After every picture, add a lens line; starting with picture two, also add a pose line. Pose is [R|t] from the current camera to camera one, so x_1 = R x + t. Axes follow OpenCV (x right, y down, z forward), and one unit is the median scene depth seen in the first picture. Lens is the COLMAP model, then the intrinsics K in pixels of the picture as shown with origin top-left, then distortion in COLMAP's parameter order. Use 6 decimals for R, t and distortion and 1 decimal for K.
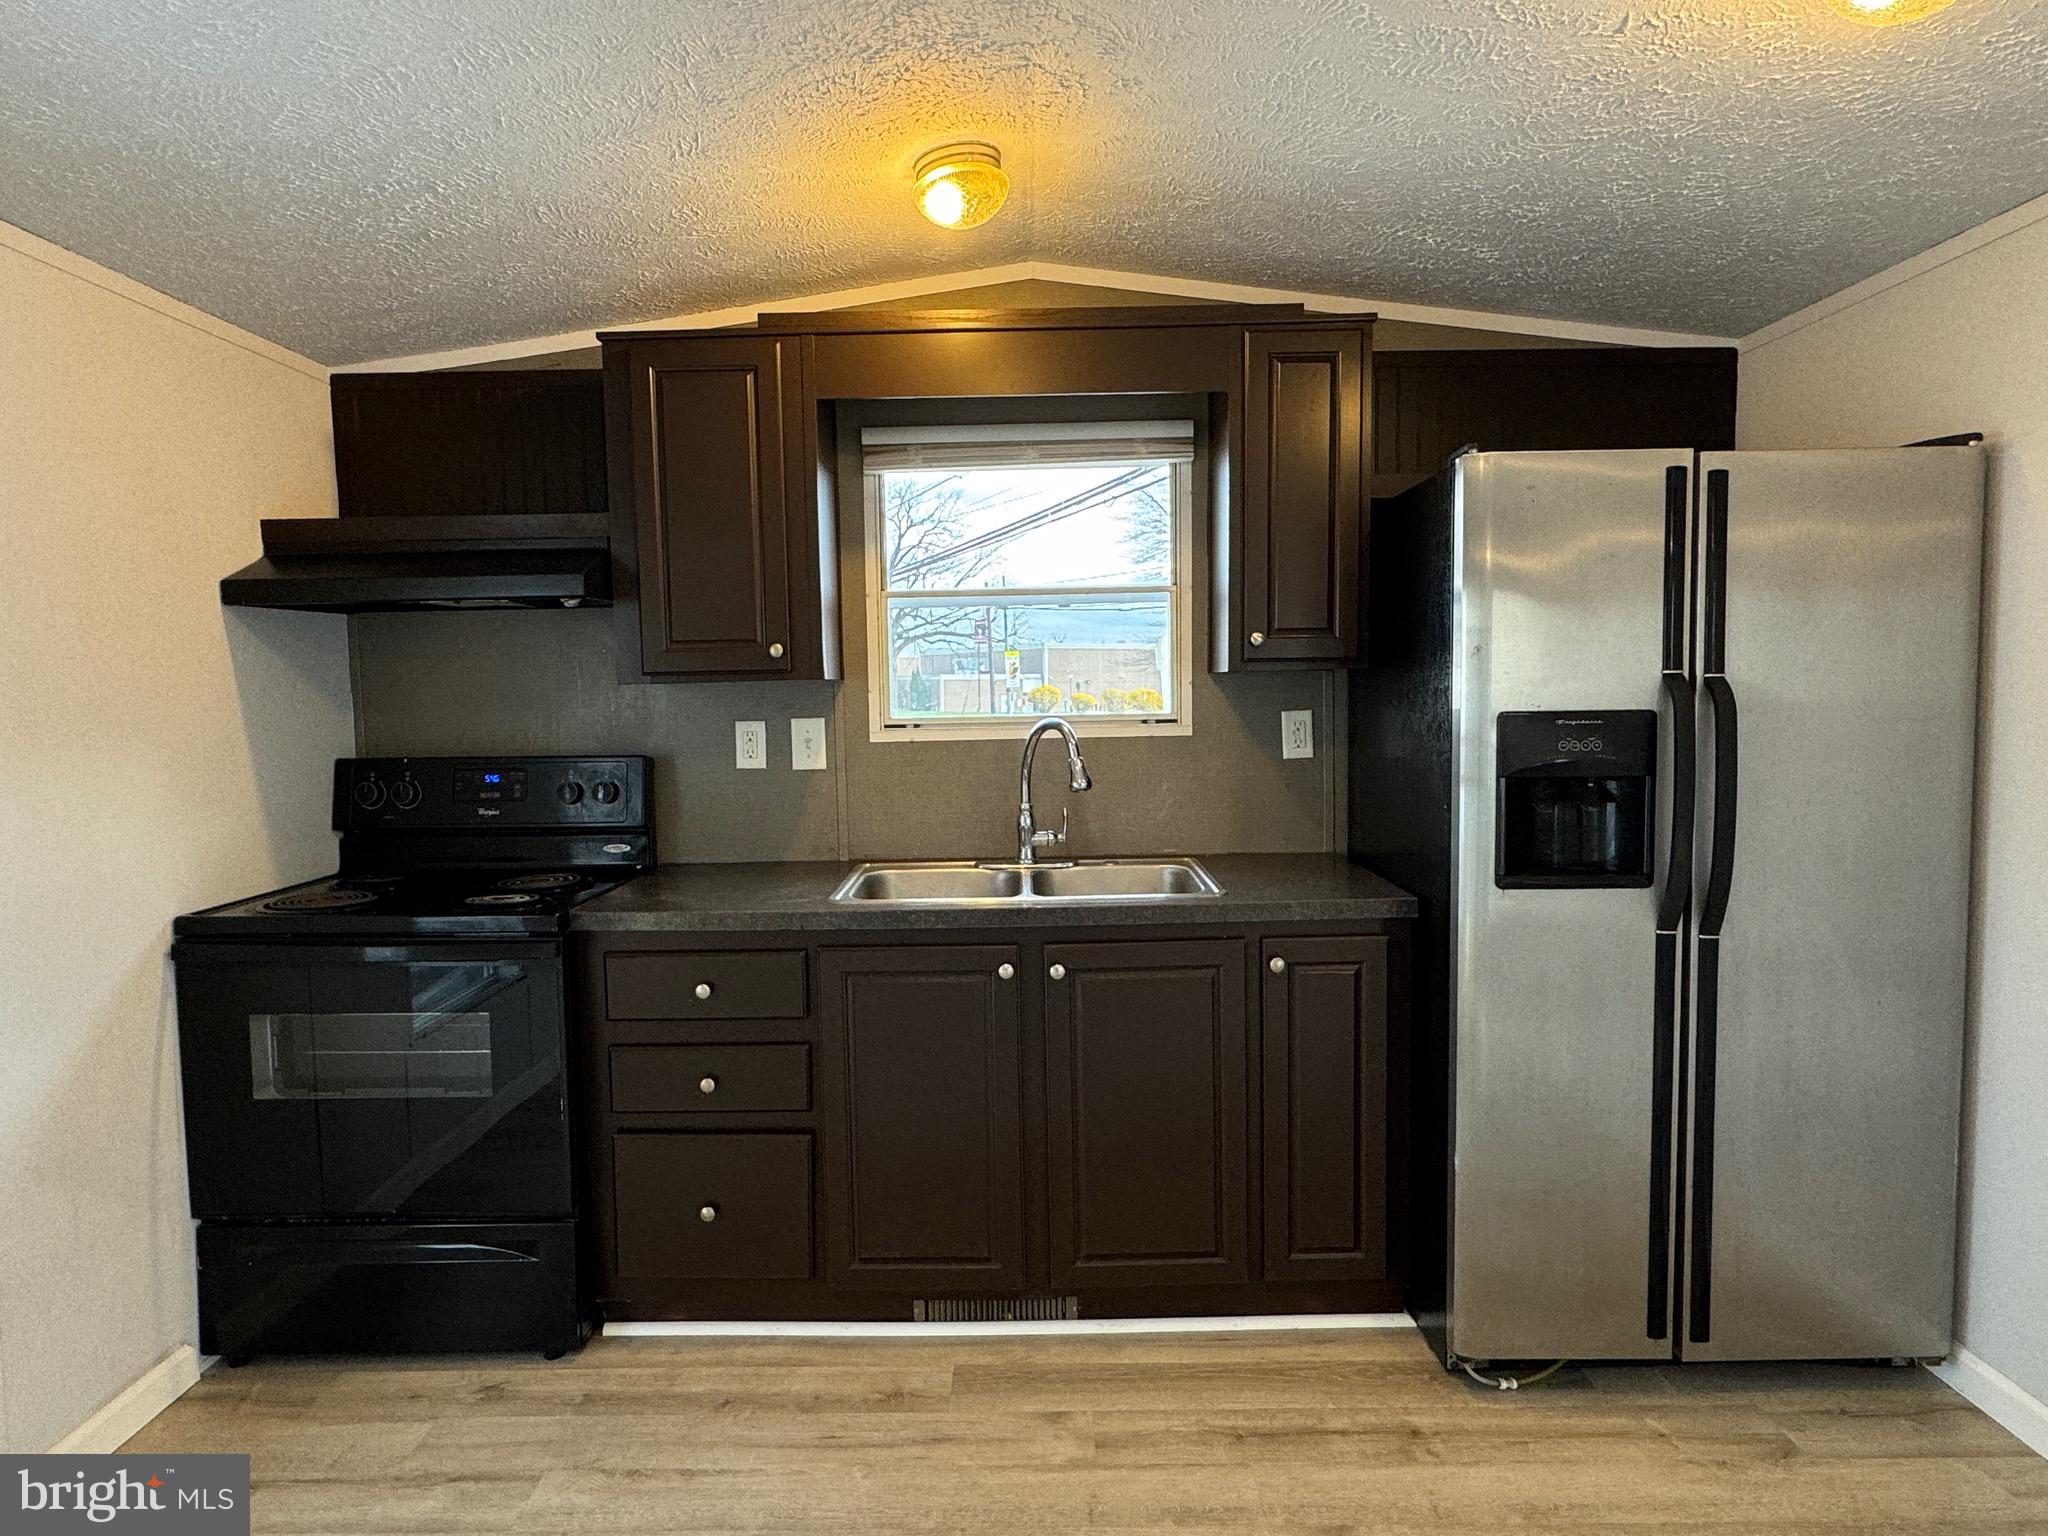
lens RADIAL K [[1173.9, 0, 1014.1], [0, 1173.9, 772.4], [0, 0, 1]] dist [-0.005138, 0.002196]
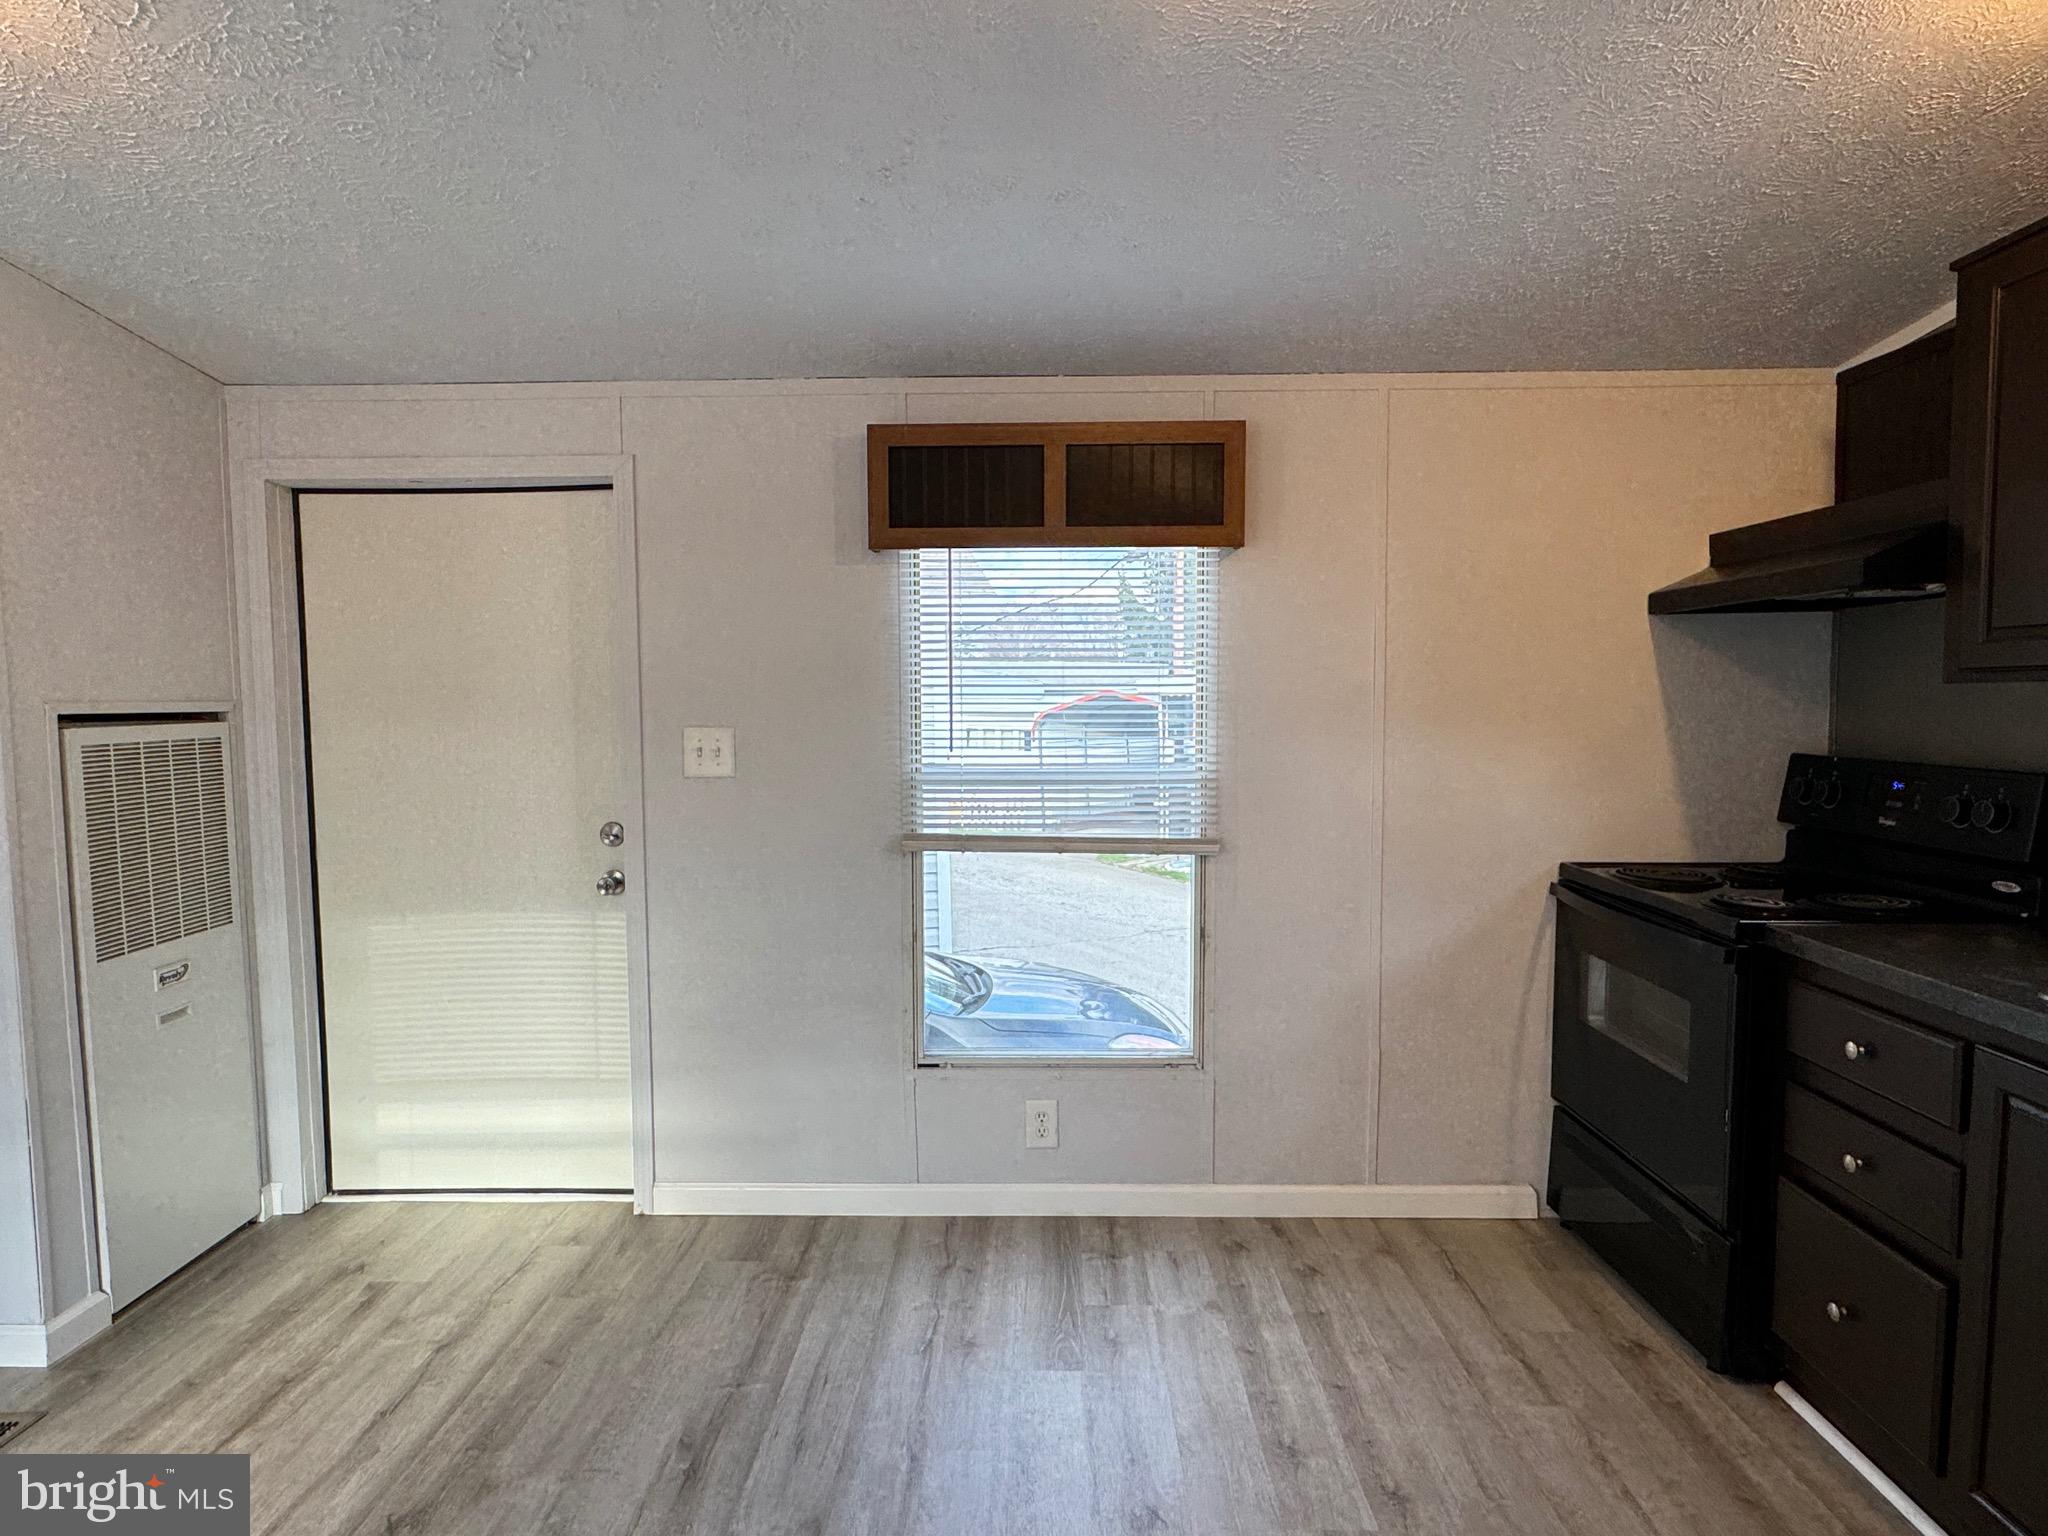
lens RADIAL K [[1173.9, 0, 1022.1], [0, 1173.9, 775.4], [0, 0, 1]] dist [-0.005138, 0.002196]
pose [[-0.007473, 0.082383, -0.996573, 0.559006], [-0.070978, 0.994043, 0.082706, -0.035736], [0.997450, 0.071353, -0.001581, 0.396068]]
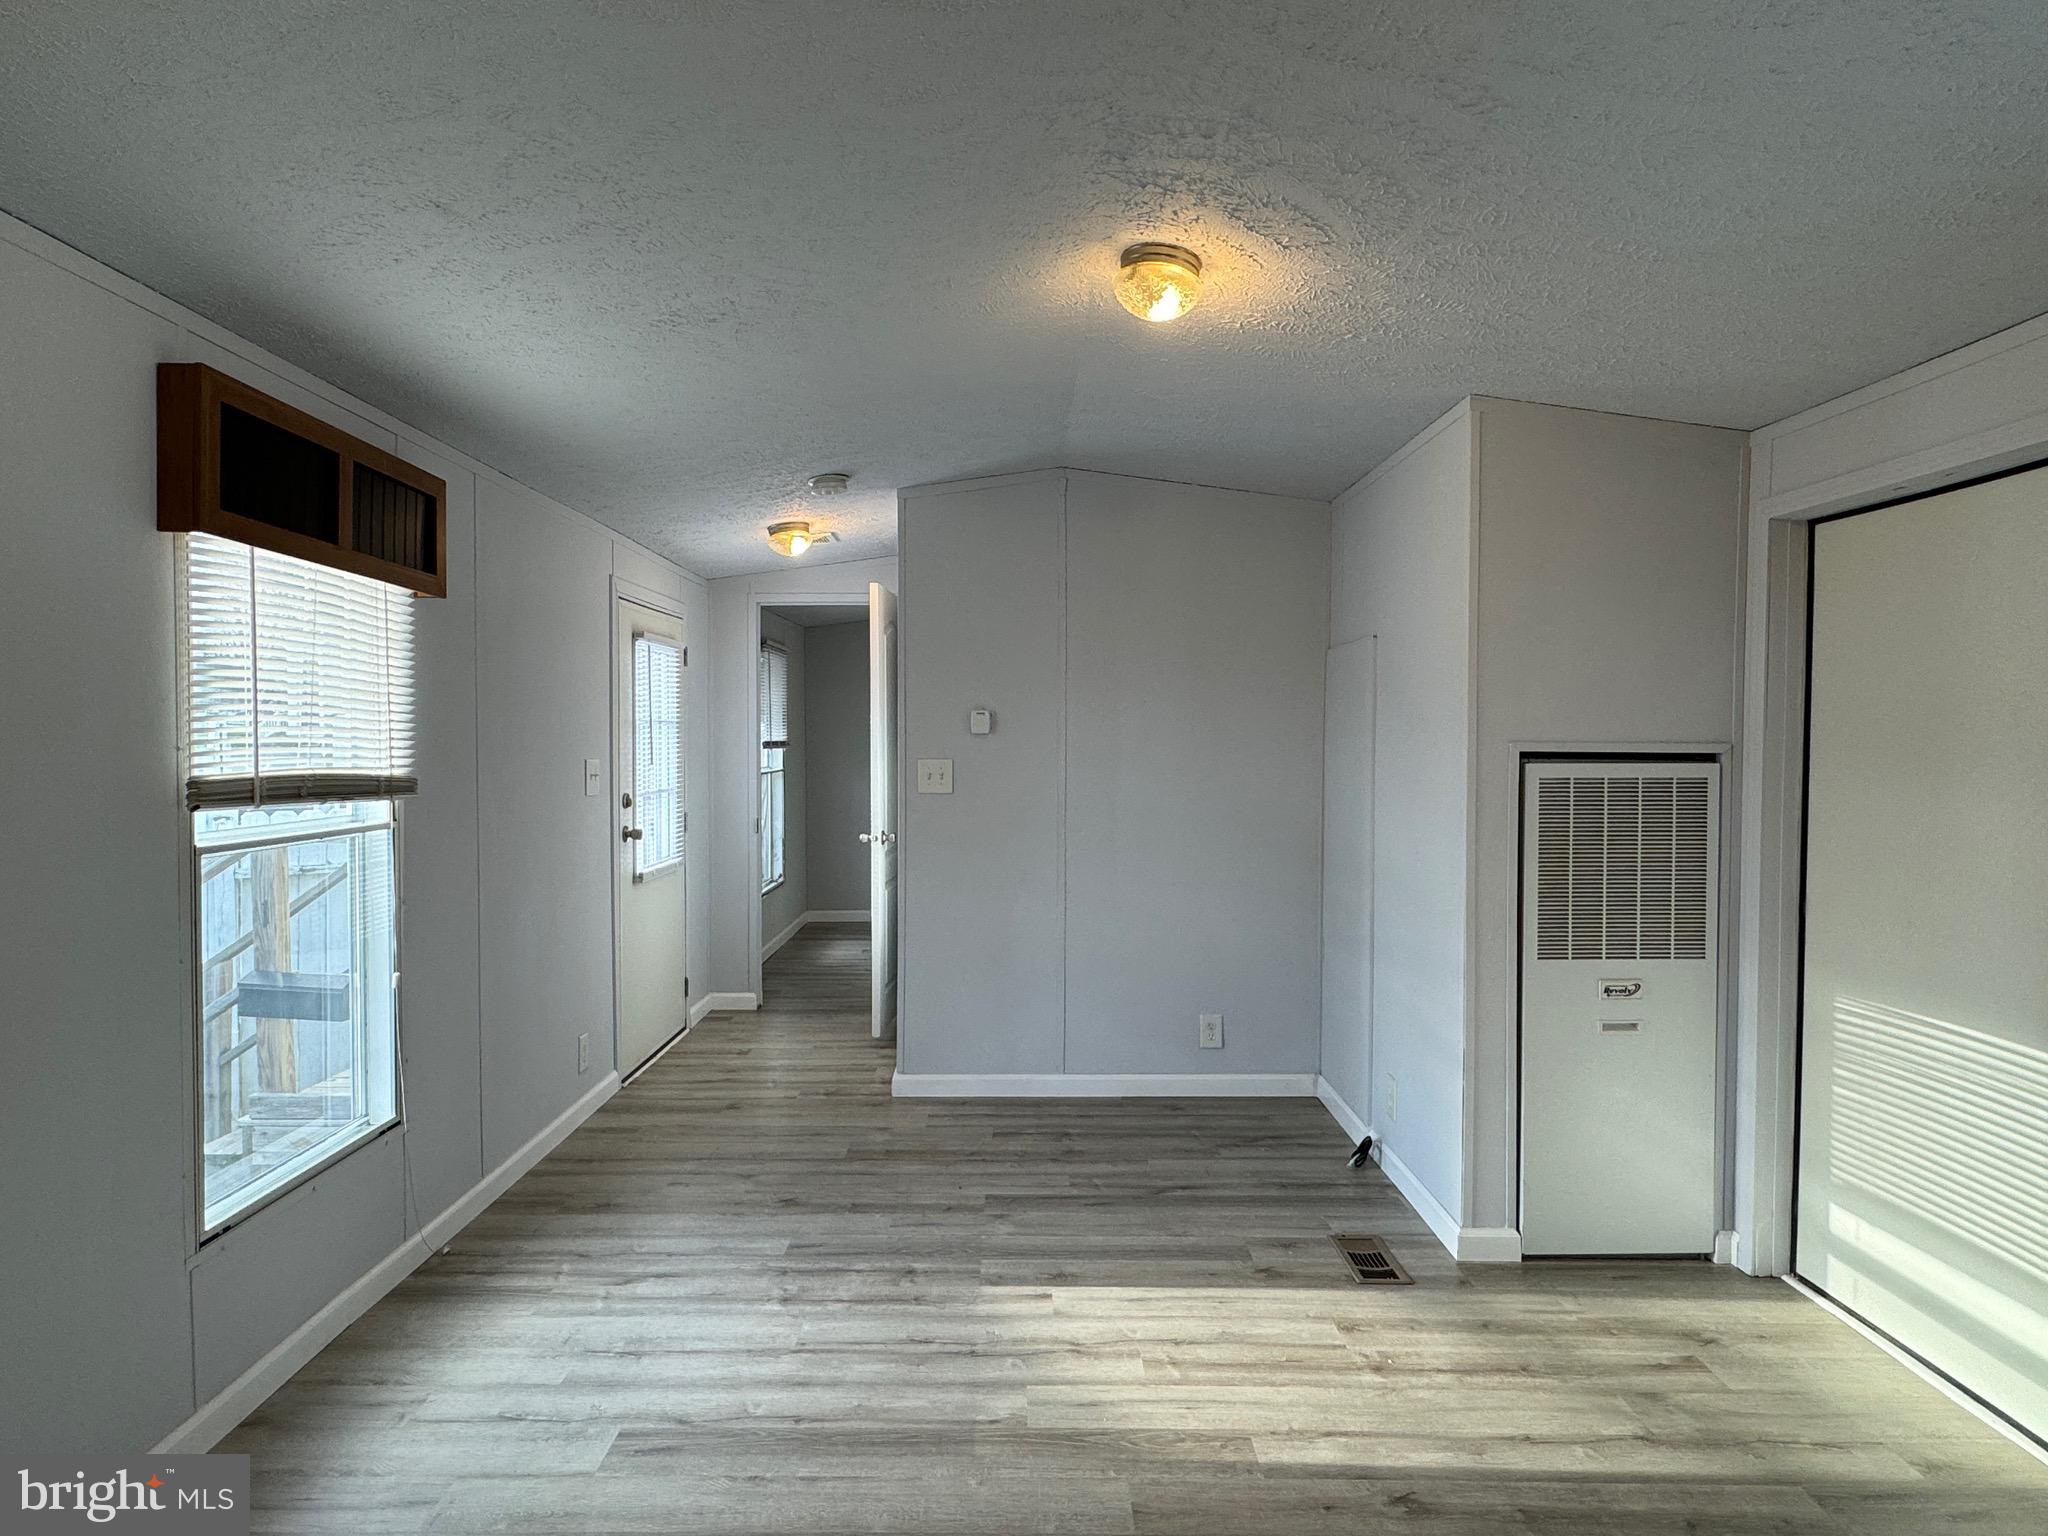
lens RADIAL K [[1173.9, 0, 1015.0], [0, 1173.9, 771.0], [0, 0, 1]] dist [-0.005138, 0.002196]
pose [[-0.999908, 0.010275, -0.008807, 0.093371], [0.009244, 0.993888, 0.110002, -0.068829], [0.009883, 0.109910, -0.993892, 0.813587]]
